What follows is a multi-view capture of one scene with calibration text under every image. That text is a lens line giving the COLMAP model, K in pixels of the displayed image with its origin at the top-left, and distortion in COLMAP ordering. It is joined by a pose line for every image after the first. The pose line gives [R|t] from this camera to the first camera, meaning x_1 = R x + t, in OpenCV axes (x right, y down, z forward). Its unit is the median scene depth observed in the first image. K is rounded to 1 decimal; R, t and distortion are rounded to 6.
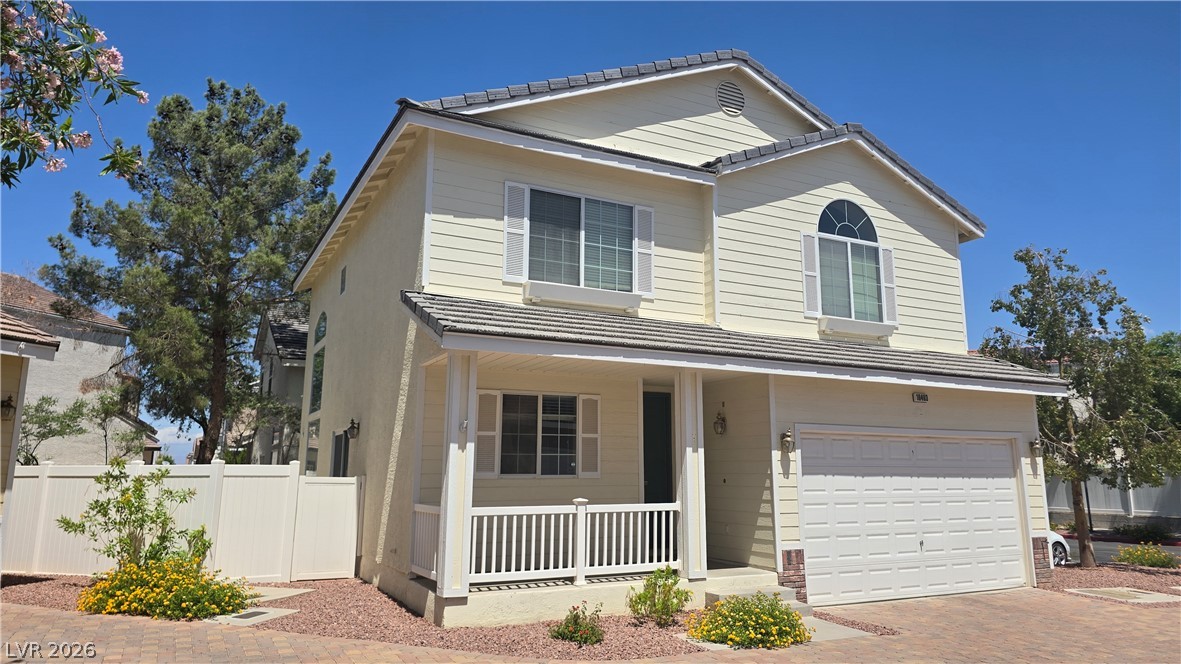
lens RADIAL K [[766.3, 0, 590.5], [0, 766.3, 332.0], [0, 0, 1]] dist [0.065085, -0.001451]
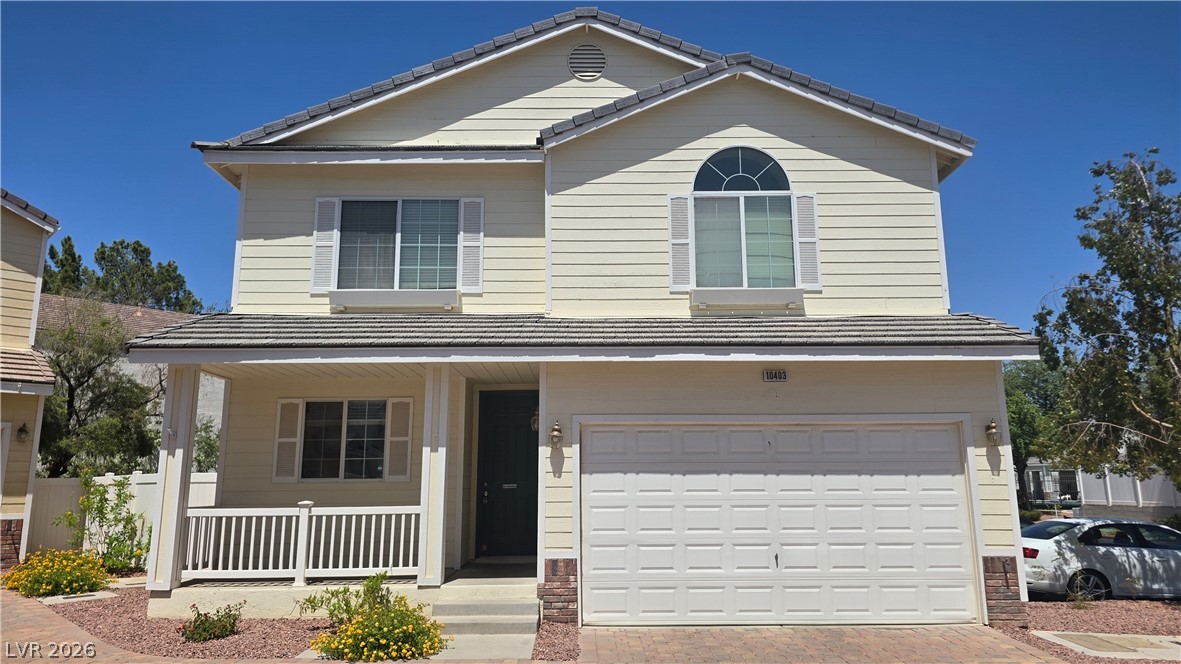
lens RADIAL K [[788.0, 0, 590.5], [0, 788.0, 332.0], [0, 0, 1]] dist [0.060444, -0.003604]
pose [[0.890809, -0.094961, -0.444344, 0.639469], [0.088254, 0.995454, -0.035809, 0.052942], [0.445725, -0.007316, 0.895140, 0.185806]]
